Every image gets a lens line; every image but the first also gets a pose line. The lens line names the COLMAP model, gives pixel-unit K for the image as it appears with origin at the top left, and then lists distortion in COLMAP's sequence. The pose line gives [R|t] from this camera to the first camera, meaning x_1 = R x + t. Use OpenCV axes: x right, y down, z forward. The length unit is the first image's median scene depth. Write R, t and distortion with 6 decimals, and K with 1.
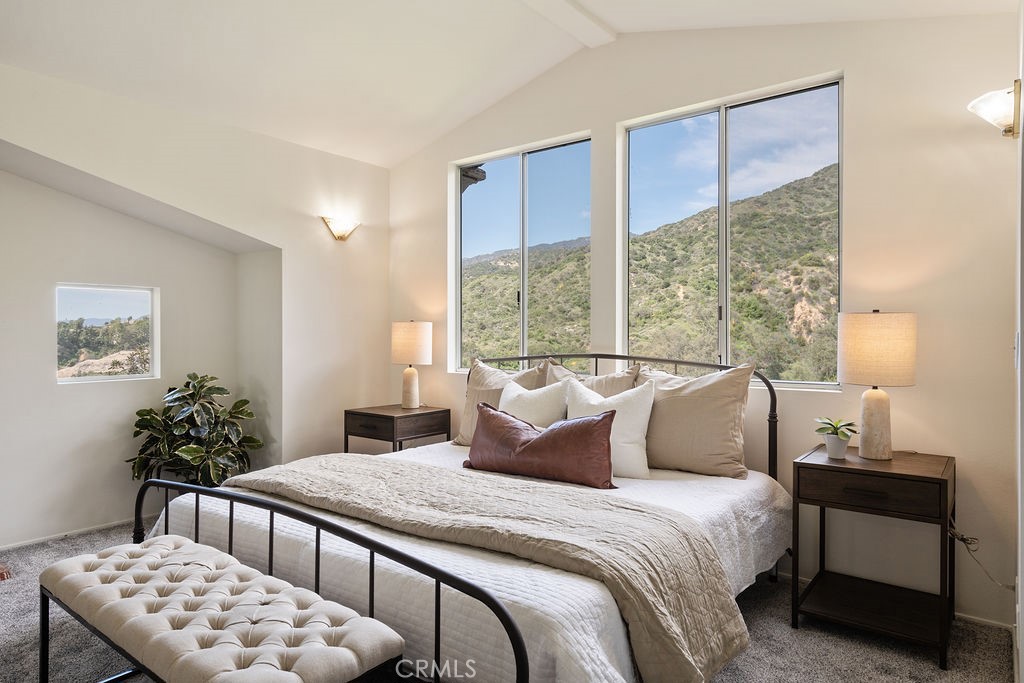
lens RADIAL K [[617.5, 0, 512.0], [0, 617.5, 341.5], [0, 0, 1]] dist [0.006107, 0.002184]
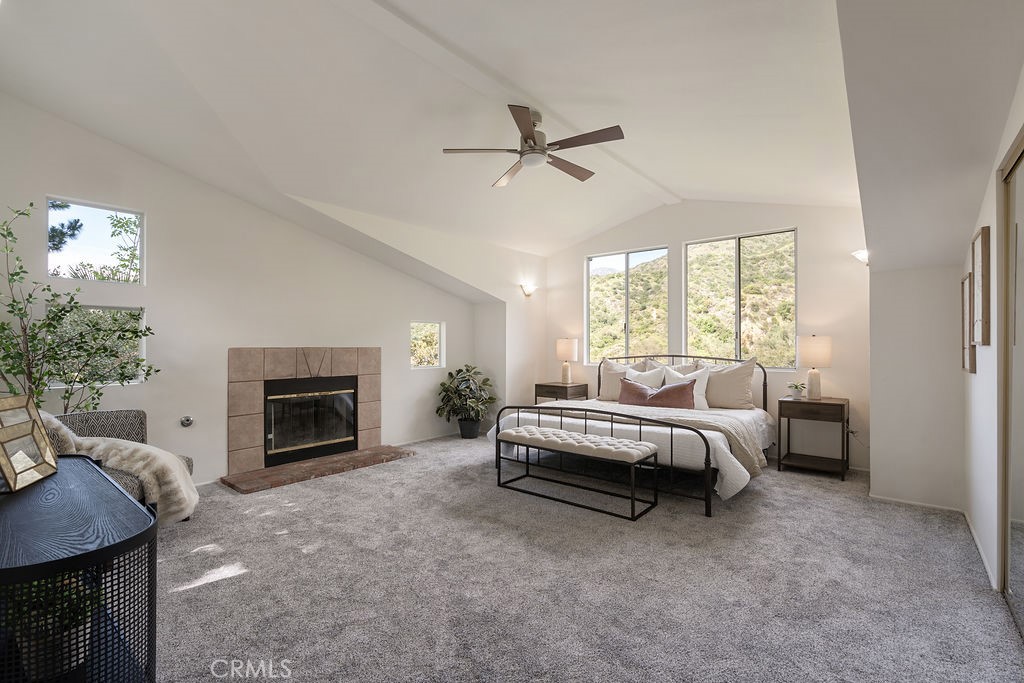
lens RADIAL K [[462.4, 0, 509.6], [0, 462.4, 345.7], [0, 0, 1]] dist [-0.000261, 0.000127]
pose [[0.999512, 0.000840, -0.031217, -0.403616], [-0.001128, 0.999957, -0.009222, 0.004758], [0.031208, 0.009253, 0.999470, -0.622694]]
